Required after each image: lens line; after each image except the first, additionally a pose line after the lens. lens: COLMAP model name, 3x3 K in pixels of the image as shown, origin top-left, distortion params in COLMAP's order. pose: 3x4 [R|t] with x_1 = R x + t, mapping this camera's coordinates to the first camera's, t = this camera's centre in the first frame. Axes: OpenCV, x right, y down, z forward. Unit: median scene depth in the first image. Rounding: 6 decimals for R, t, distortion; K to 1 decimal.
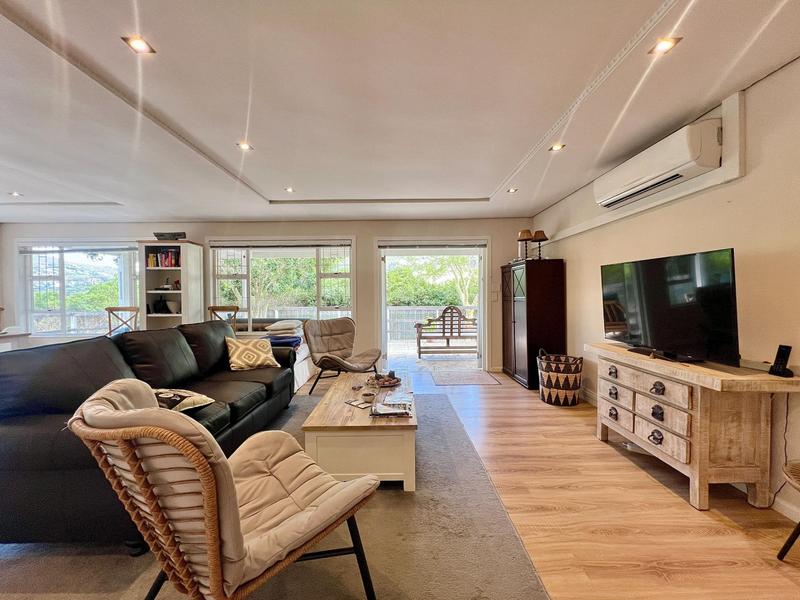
lens RADIAL K [[320.2, 0, 400.8], [0, 320.2, 300.2], [0, 0, 1]] dist [-0.000811, -0.000326]
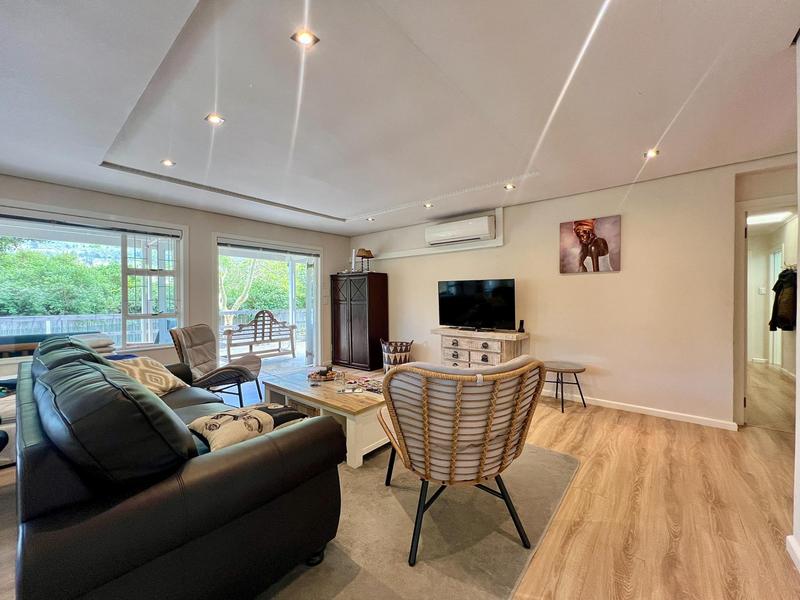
lens RADIAL K [[320.2, 0, 401.4], [0, 320.2, 300.2], [0, 0, 1]] dist [-0.000811, -0.000326]
pose [[0.639073, 0.000853, 0.769146, -0.422882], [0.009932, 0.999907, -0.009361, 0.002127], [-0.769082, 0.013621, 0.639005, 0.049740]]
